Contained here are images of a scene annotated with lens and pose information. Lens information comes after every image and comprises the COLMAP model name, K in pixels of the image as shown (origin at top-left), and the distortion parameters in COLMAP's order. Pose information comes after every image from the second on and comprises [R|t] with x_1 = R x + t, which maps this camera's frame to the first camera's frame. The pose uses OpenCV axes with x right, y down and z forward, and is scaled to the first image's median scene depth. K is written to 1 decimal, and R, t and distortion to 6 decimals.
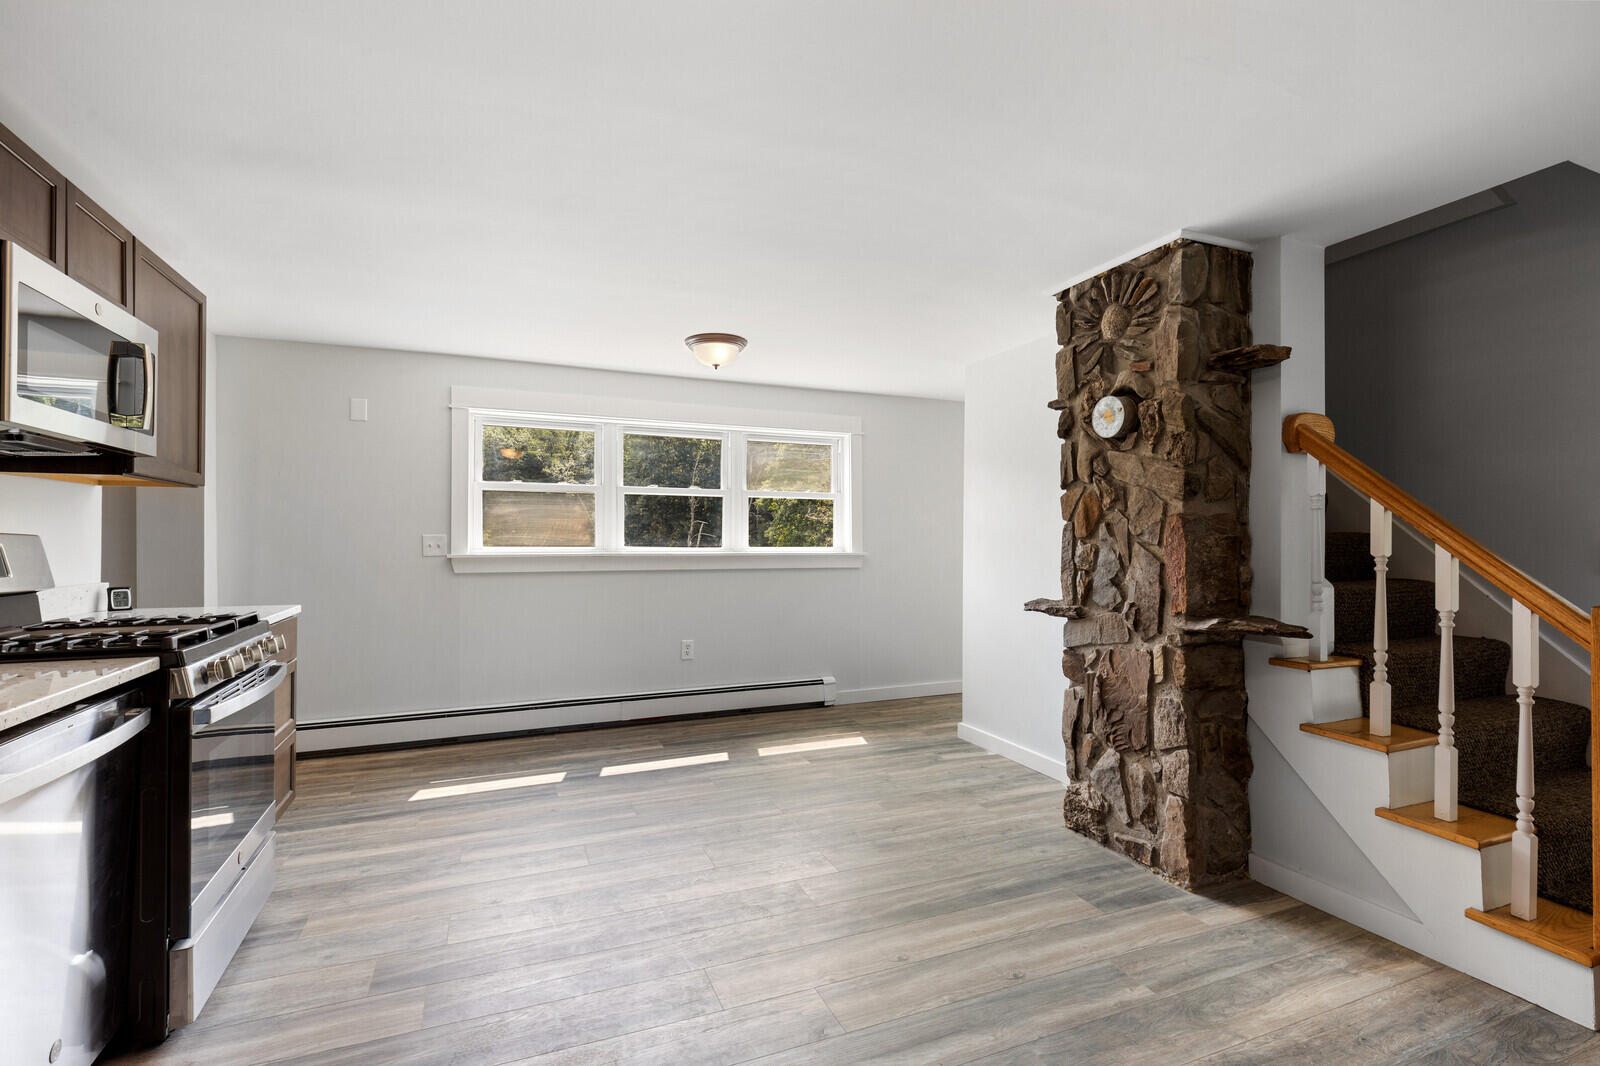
lens RADIAL K [[698.6, 0, 802.5], [0, 698.6, 533.7], [0, 0, 1]] dist [0.002801, 0.000208]
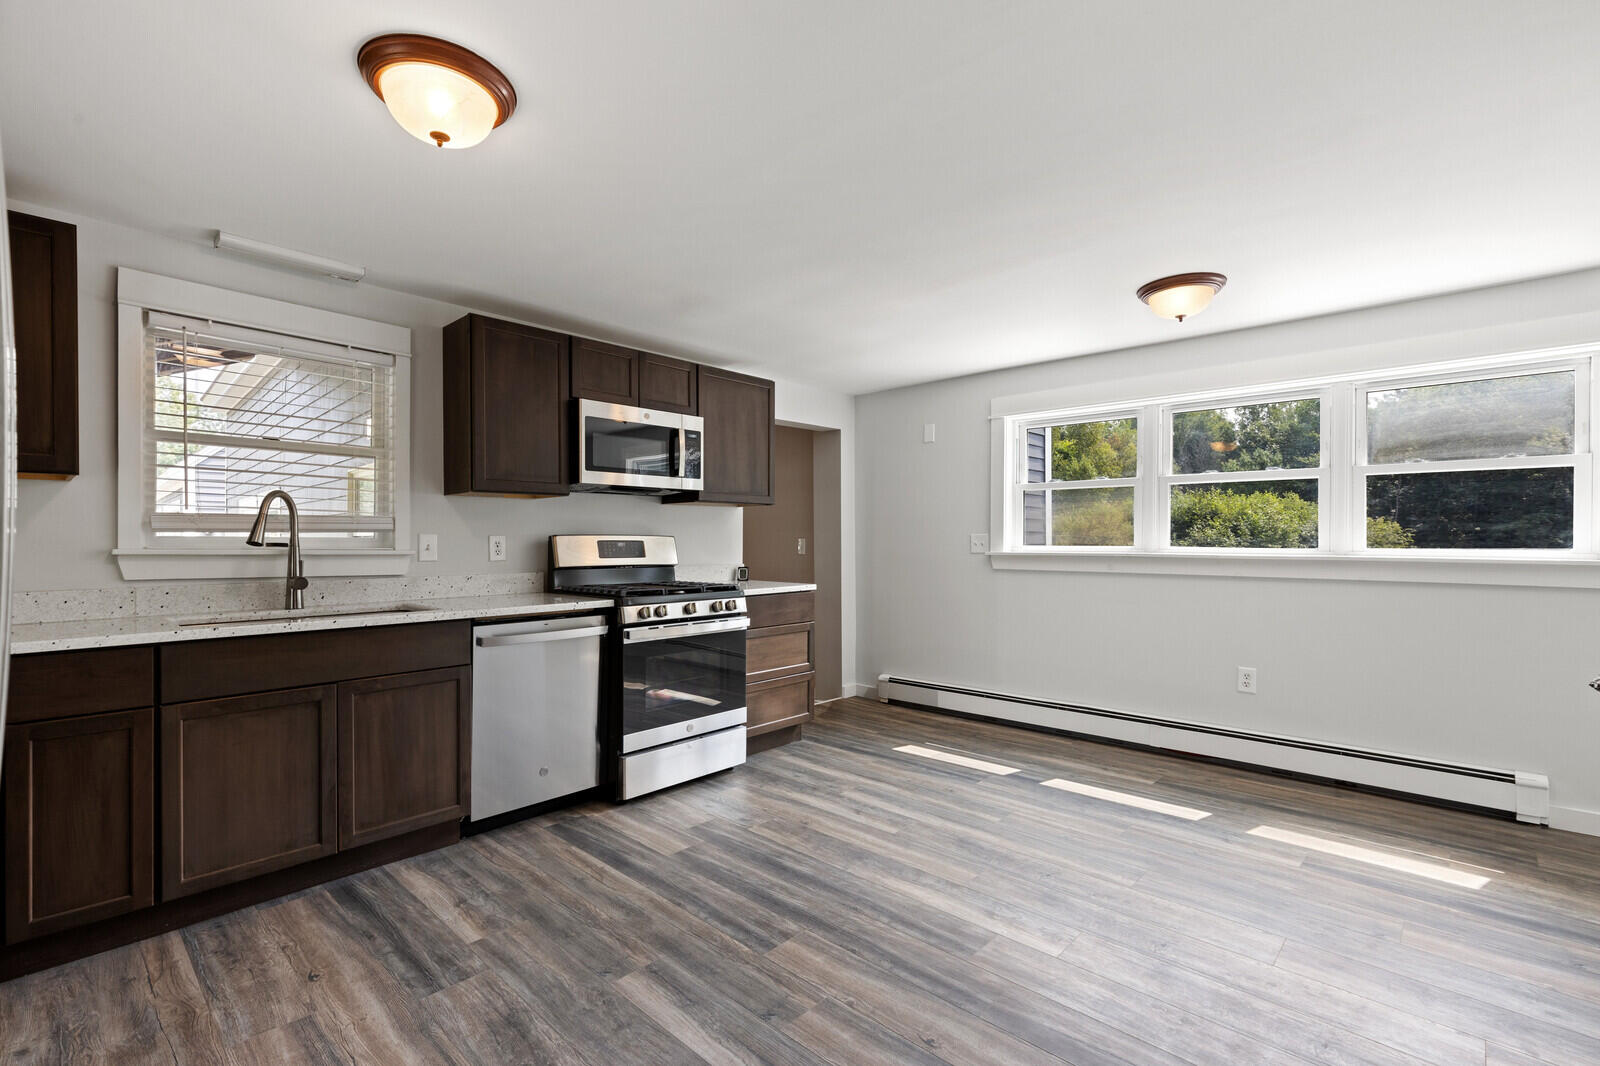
lens RADIAL K [[734.3, 0, 802.5], [0, 734.3, 533.6], [0, 0, 1]] dist [0.011718, -0.004273]
pose [[0.406103, -0.009296, -0.913780, 0.467147], [0.012239, 0.999914, -0.004733, 0.002641], [0.913746, -0.009262, 0.406181, 0.267352]]
